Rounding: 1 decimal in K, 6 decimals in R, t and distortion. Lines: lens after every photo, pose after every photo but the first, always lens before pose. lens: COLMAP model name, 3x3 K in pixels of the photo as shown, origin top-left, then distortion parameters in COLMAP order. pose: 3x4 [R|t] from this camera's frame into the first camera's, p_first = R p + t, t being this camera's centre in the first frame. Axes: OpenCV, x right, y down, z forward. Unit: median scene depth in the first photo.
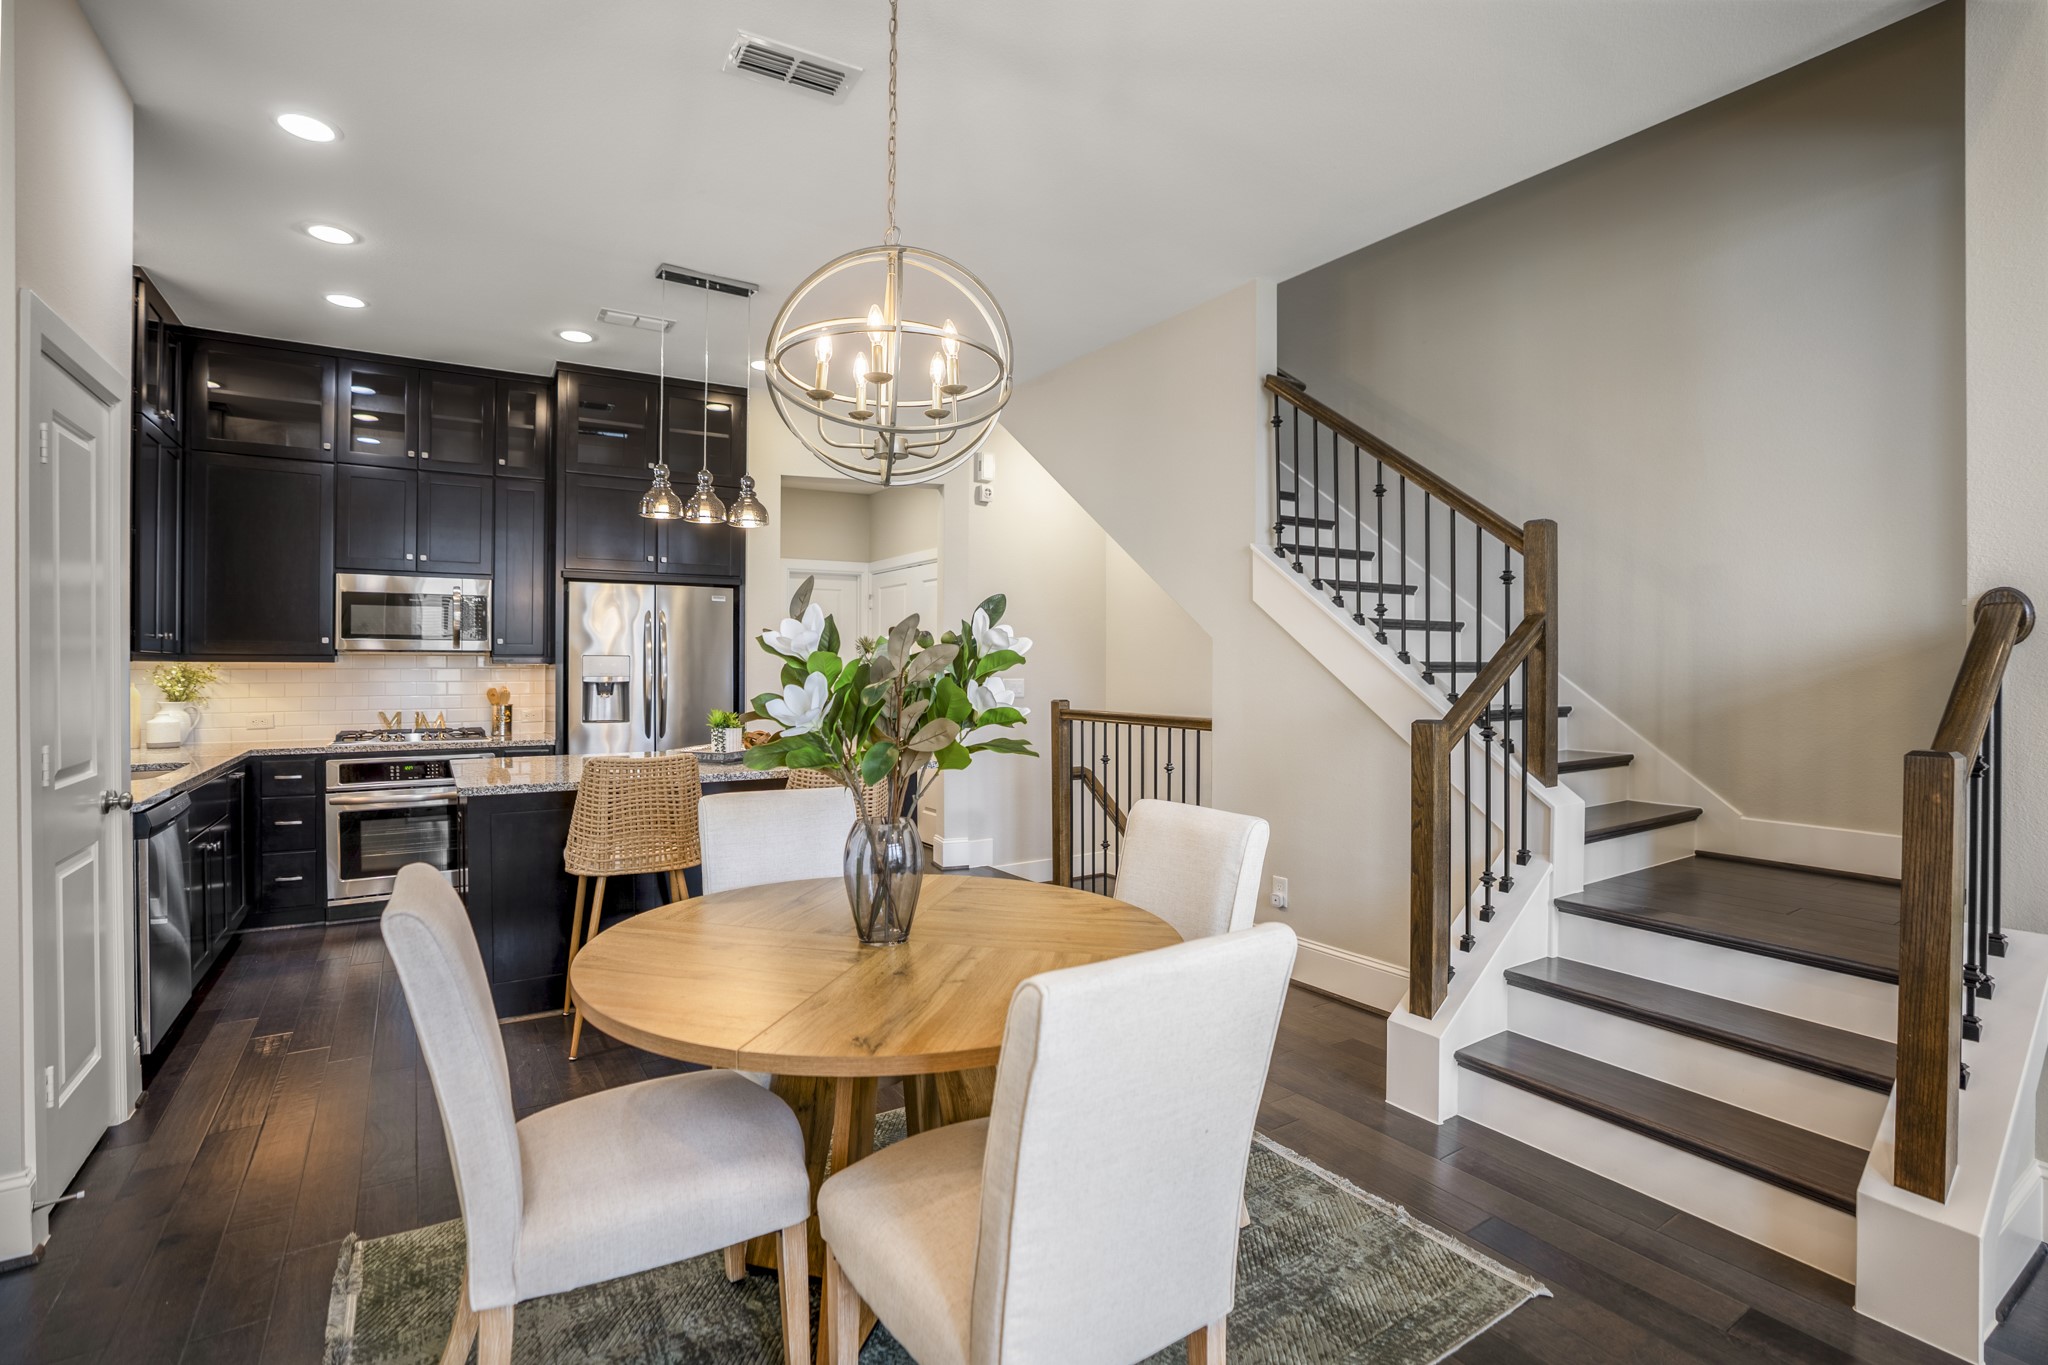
lens RADIAL K [[962.5, 0, 1021.3], [0, 962.5, 665.4], [0, 0, 1]] dist [-0.069367, 0.028041]
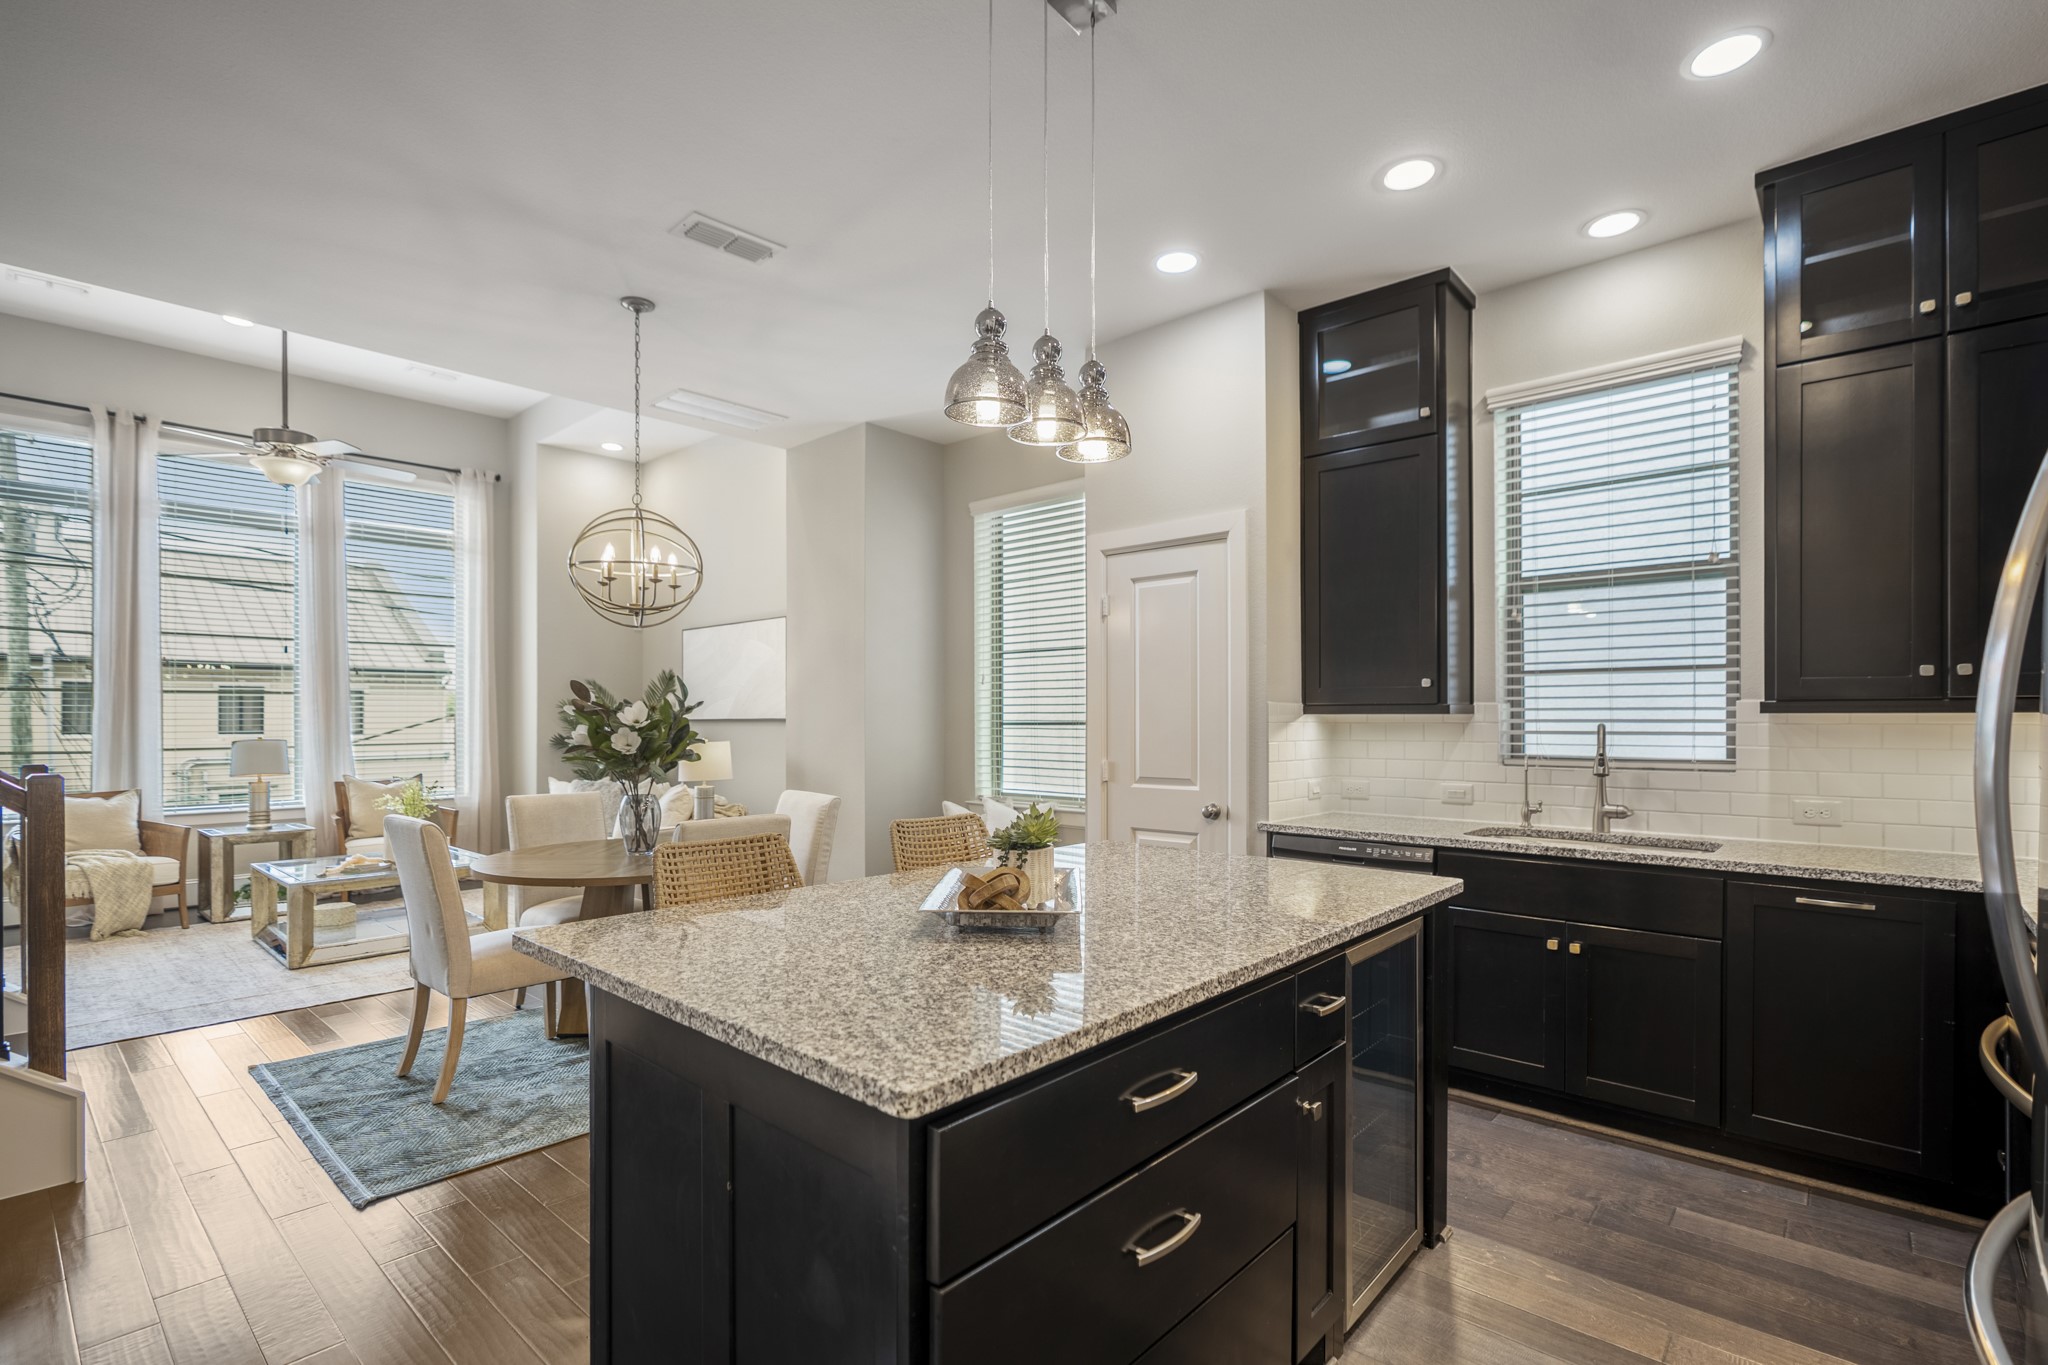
lens RADIAL K [[954.6, 0, 1020.6], [0, 954.6, 719.2], [0, 0, 1]] dist [-0.002031, -0.000040]
pose [[-0.965006, -0.001143, -0.262224, -0.162616], [-0.000855, 0.999999, -0.001212, 0.001490], [0.262225, -0.000945, -0.965006, 1.310121]]
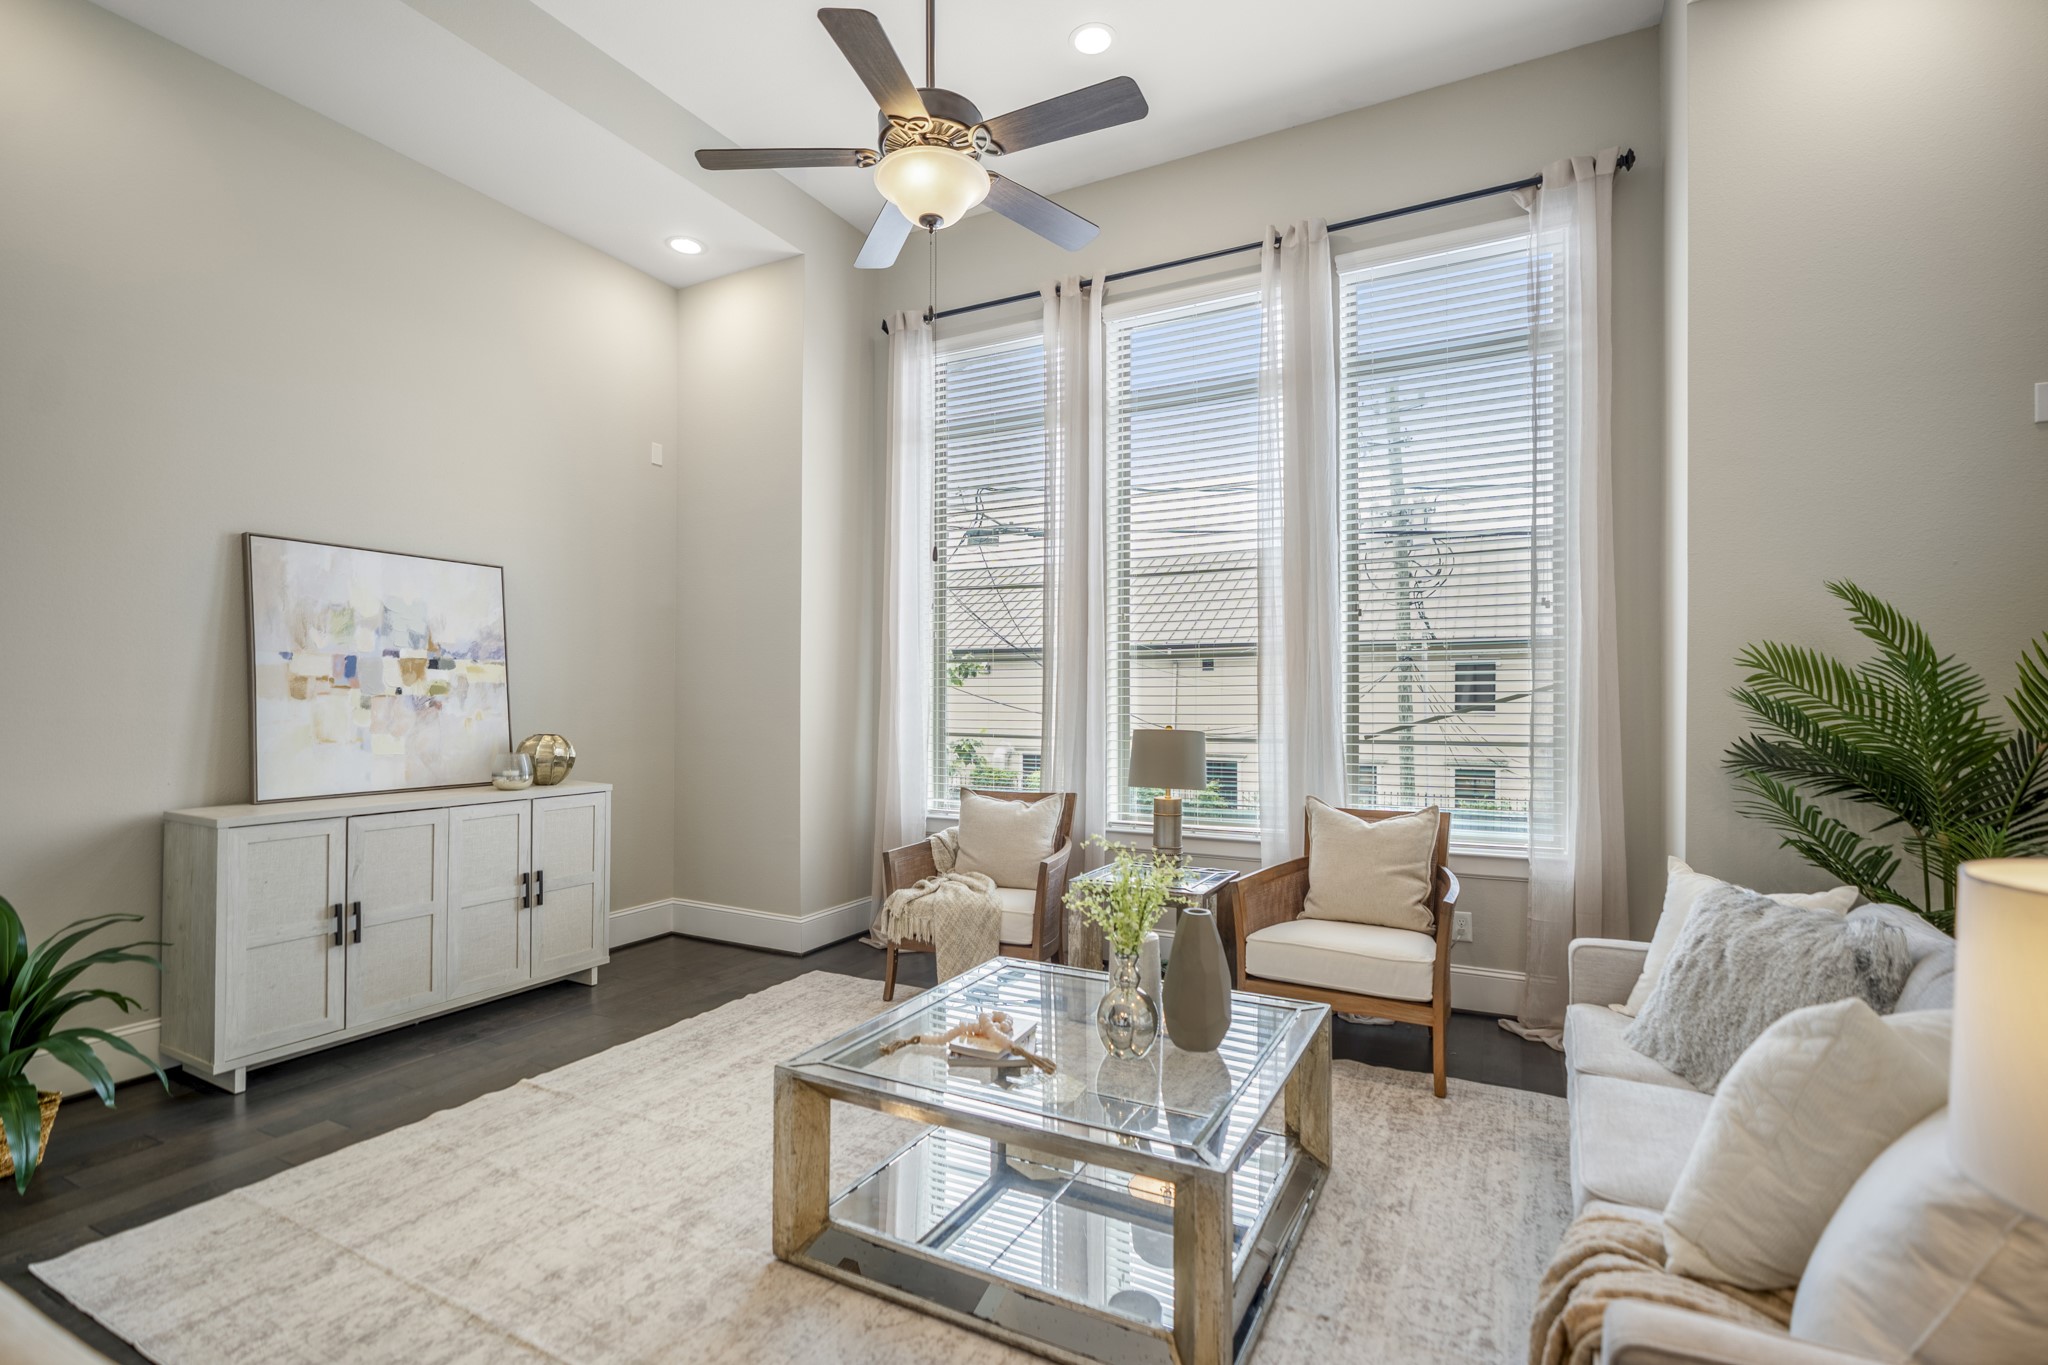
lens RADIAL K [[945.1, 0, 1022.6], [0, 945.1, 693.0], [0, 0, 1]] dist [-0.001482, 0.000357]
pose [[-0.494862, 0.003062, 0.868966, -0.123627], [-0.001648, 0.999989, -0.004462, 0.000944], [-0.868970, -0.003640, -0.494852, 0.197702]]
